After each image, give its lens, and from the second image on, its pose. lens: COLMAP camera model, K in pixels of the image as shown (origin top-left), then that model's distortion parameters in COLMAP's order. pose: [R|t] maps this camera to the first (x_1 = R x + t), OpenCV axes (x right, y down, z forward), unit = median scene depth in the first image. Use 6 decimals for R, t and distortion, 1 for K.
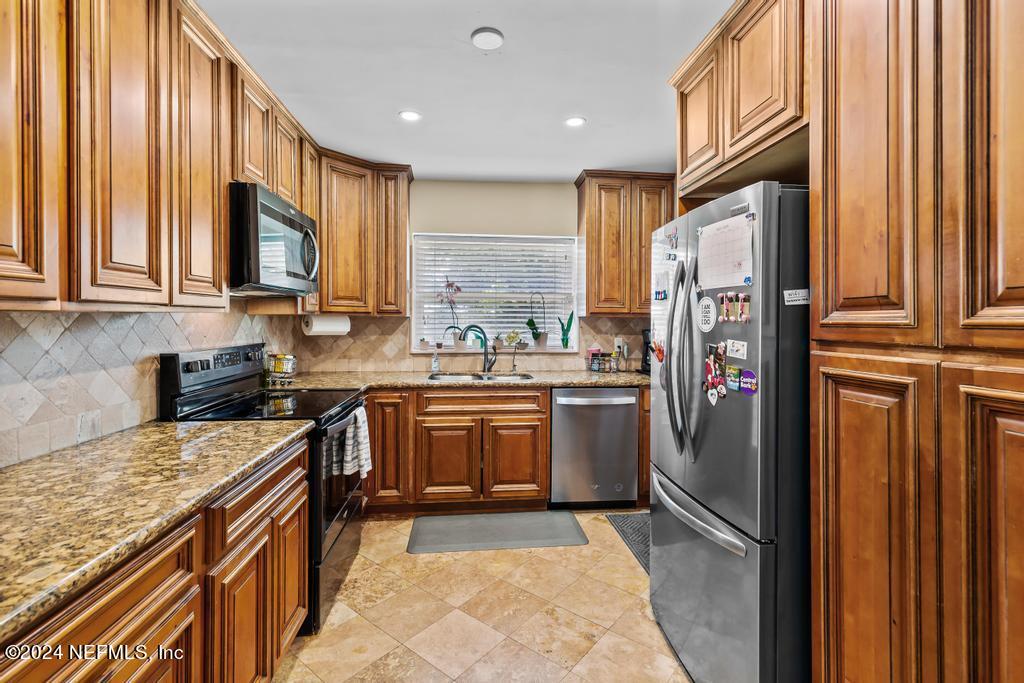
lens RADIAL K [[472.8, 0, 519.7], [0, 472.8, 323.4], [0, 0, 1]] dist [0.007109, 0.000600]
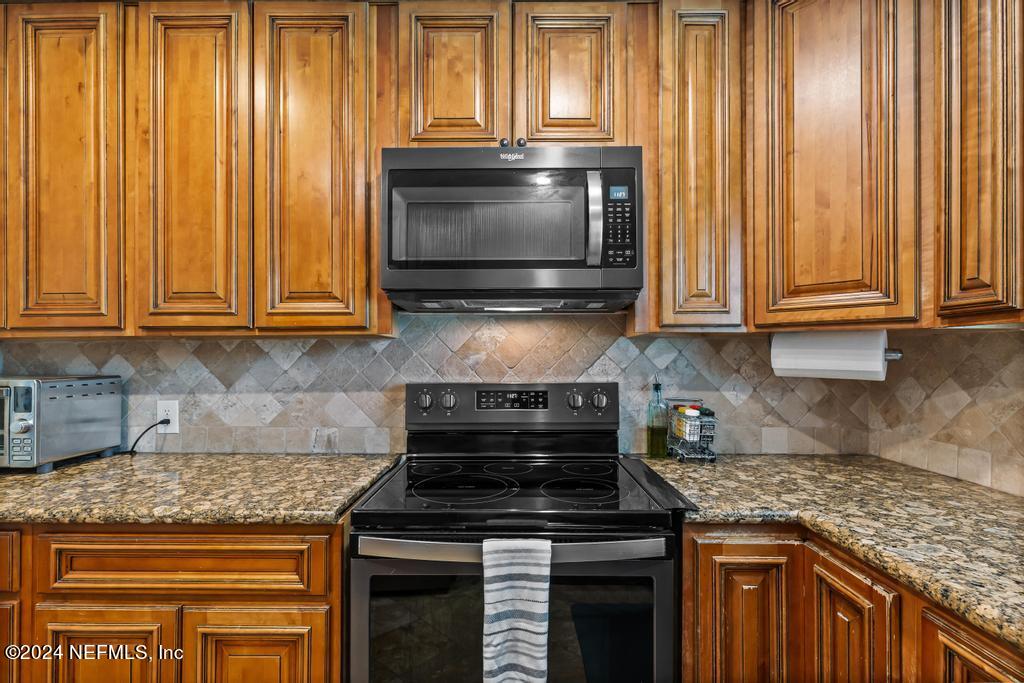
lens RADIAL K [[472.8, 0, 526.5], [0, 472.8, 354.4], [0, 0, 1]] dist [0.007109, 0.000600]
pose [[-0.117304, -0.009894, -0.993047, 0.094883], [-0.009192, 0.999918, -0.008877, 0.011850], [0.993053, 0.008087, -0.117386, 1.023717]]
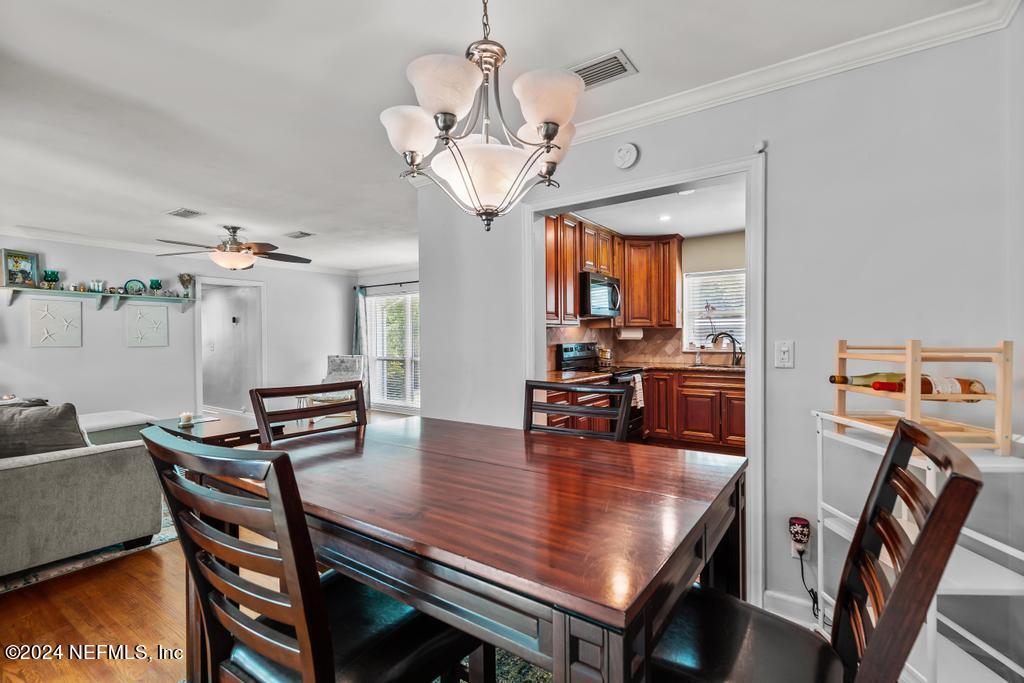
lens RADIAL K [[472.8, 0, 514.9], [0, 472.8, 337.7], [0, 0, 1]] dist [0.007109, 0.000600]
pose [[0.761177, -0.009206, -0.648479, 0.537257], [0.006898, 0.999958, -0.006099, 0.033990], [0.648508, 0.000169, 0.761208, -0.806904]]
